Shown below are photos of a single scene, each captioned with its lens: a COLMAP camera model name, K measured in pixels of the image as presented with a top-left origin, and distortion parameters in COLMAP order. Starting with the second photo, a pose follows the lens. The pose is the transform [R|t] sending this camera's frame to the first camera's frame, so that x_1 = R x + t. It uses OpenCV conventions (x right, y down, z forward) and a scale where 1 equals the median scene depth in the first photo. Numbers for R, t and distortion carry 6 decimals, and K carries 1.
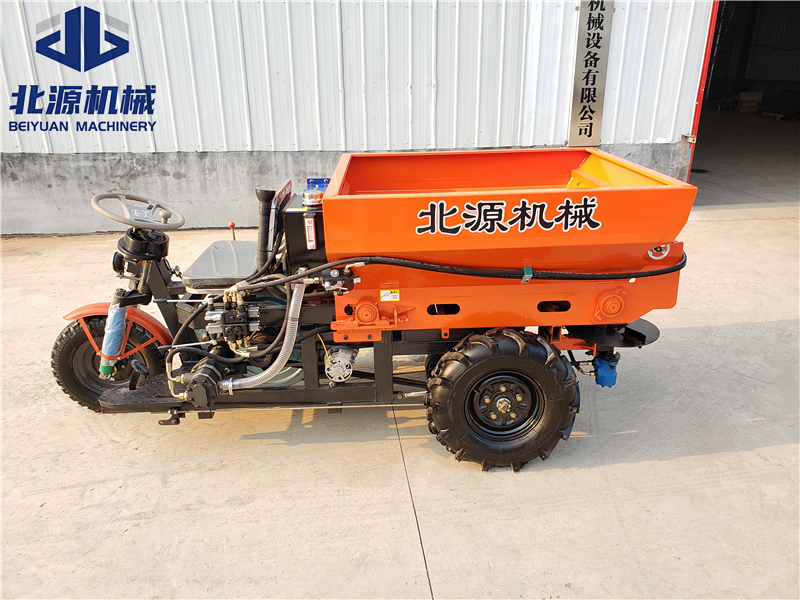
lens RADIAL K [[615.9, 0, 395.2], [0, 615.9, 299.5], [0, 0, 1]] dist [0.019015, -0.004219]
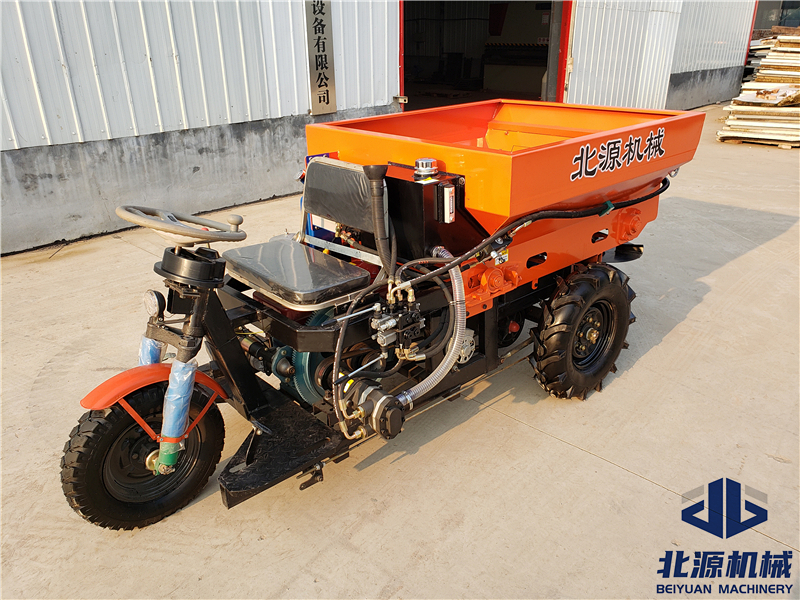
lens RADIAL K [[641.8, 0, 398.4], [0, 641.8, 302.4], [0, 0, 1]] dist [-0.005461, -0.004361]
pose [[0.766680, -0.250892, 0.590978, -0.744843], [0.238024, 0.965962, 0.101297, -0.076977], [-0.596277, 0.063005, 0.800302, 0.300697]]
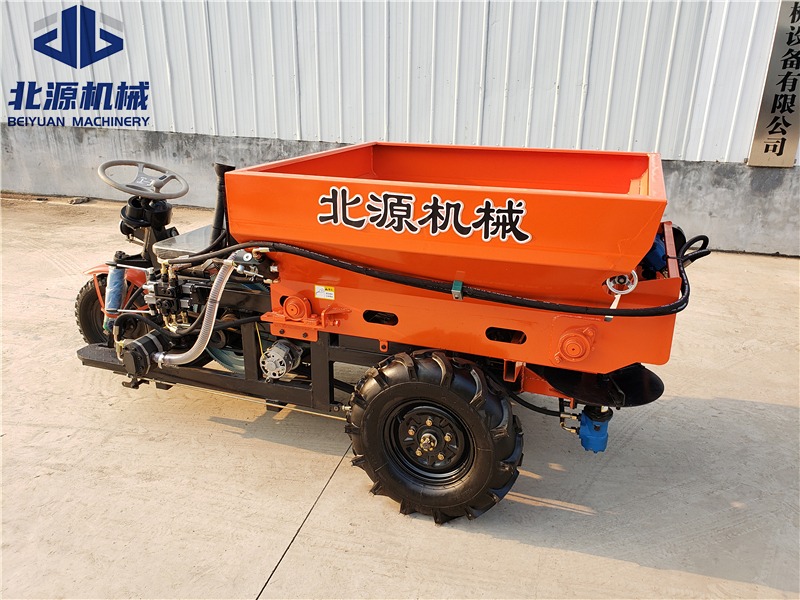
lens RADIAL K [[621.9, 0, 400.0], [0, 621.9, 300.0], [0, 0, 1]] dist [0.014110, 0.004315]
pose [[0.929294, 0.150097, -0.337466, 0.400715], [-0.155360, 0.987791, 0.011525, -0.023387], [0.335076, 0.041718, 0.941267, 0.183502]]
